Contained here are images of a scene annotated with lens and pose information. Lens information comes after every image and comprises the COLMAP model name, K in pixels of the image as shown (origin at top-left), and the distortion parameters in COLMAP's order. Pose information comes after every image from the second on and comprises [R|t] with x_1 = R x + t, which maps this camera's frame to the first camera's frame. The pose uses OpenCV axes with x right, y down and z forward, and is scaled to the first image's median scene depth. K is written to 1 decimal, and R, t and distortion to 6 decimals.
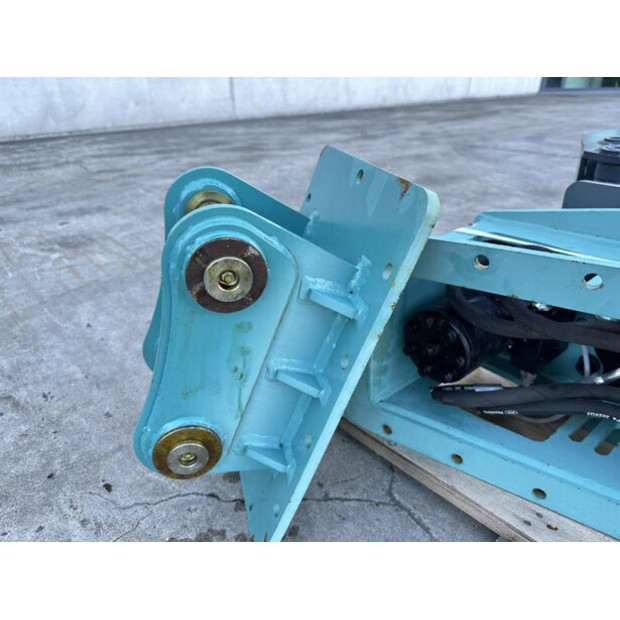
lens RADIAL K [[440.6, 0, 310.8], [0, 440.6, 313.0], [0, 0, 1]] dist [0.024769, -0.042981]
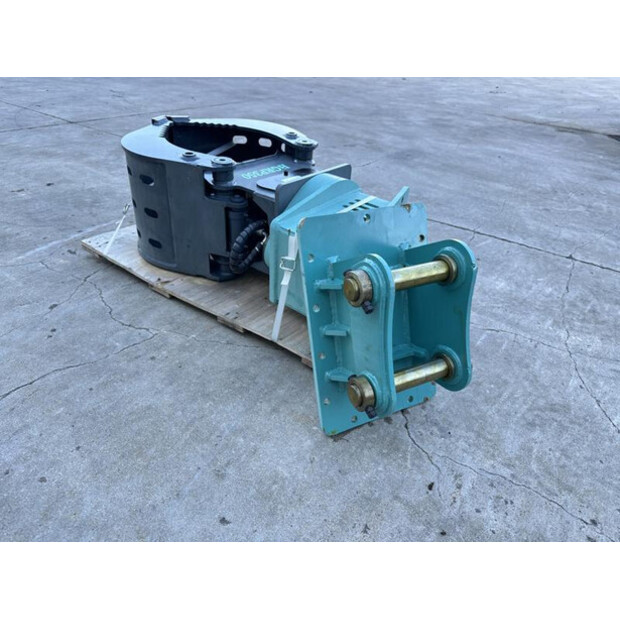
lens RADIAL K [[440.6, 0, 314.7], [0, 440.6, 309.1], [0, 0, 1]] dist [0.024769, -0.042981]
pose [[-0.215704, -0.531750, 0.818971, -1.286314], [0.404021, 0.714951, 0.570624, -0.980311], [-0.888954, 0.453967, 0.060620, 1.050651]]
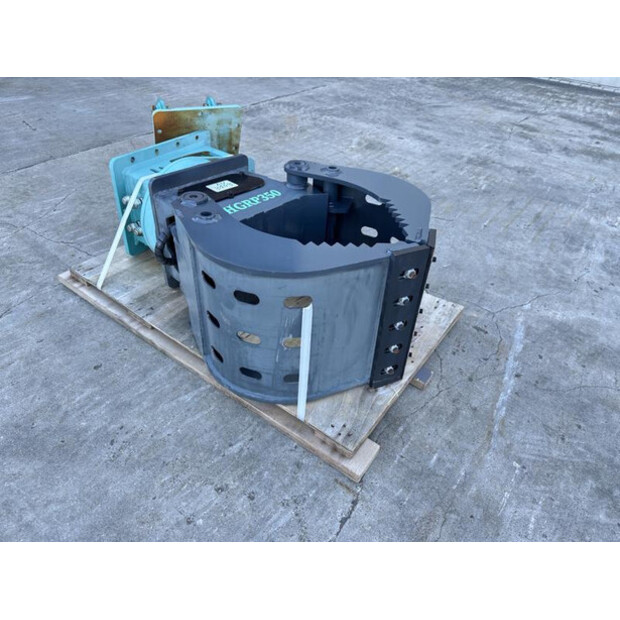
lens RADIAL K [[440.6, 0, 314.3], [0, 440.6, 311.2], [0, 0, 1]] dist [0.024769, -0.042981]
pose [[0.194075, 0.625978, -0.755306, 2.911076], [-0.523879, 0.717096, 0.459700, -0.965920], [0.829389, 0.306472, 0.467107, 0.551548]]
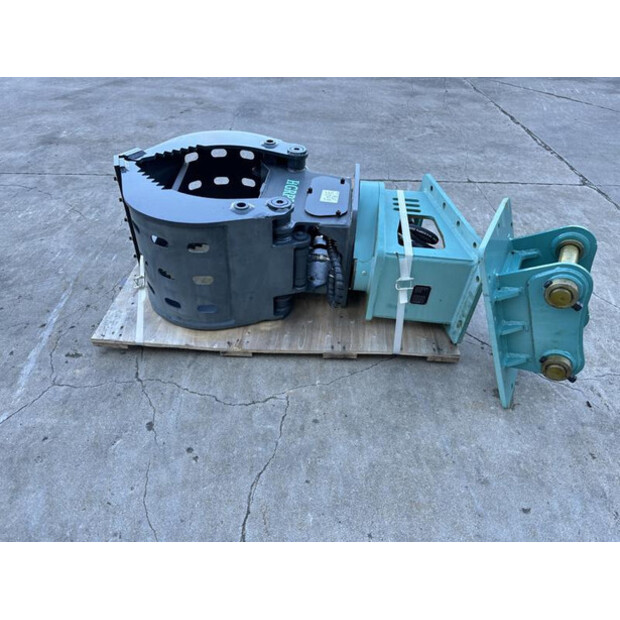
lens RADIAL K [[440.6, 0, 313.2], [0, 440.6, 306.9], [0, 0, 1]] dist [0.024769, -0.042981]
pose [[-0.715884, -0.450893, 0.533109, -0.462230], [0.317555, 0.469732, 0.823717, -1.800854], [-0.621827, 0.758978, -0.193091, 1.878355]]
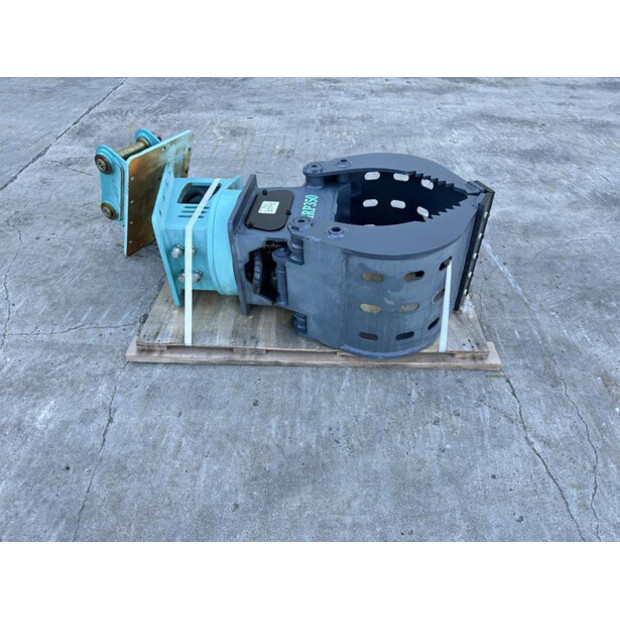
lens RADIAL K [[440.6, 0, 312.0], [0, 440.6, 311.7], [0, 0, 1]] dist [0.024769, -0.042981]
pose [[0.715240, 0.467391, -0.519593, 2.480329], [-0.336506, 0.881926, 0.330107, -0.556878], [0.612532, -0.061260, 0.788069, -0.688429]]
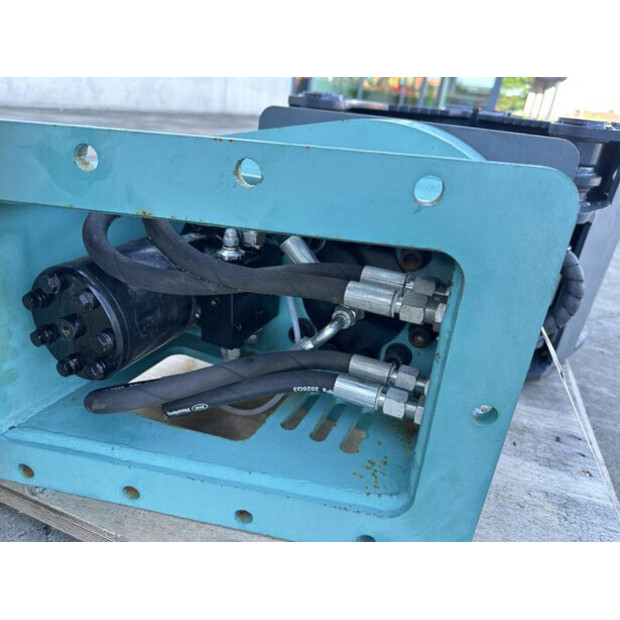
lens RADIAL K [[440.6, 0, 303.3], [0, 440.6, 315.2], [0, 0, 1]] dist [0.024769, -0.042981]
pose [[0.890443, -0.090291, 0.446048, 0.290185], [0.102093, 0.994772, -0.002442, 0.096640], [-0.443495, 0.047713, 0.895006, 0.292465]]
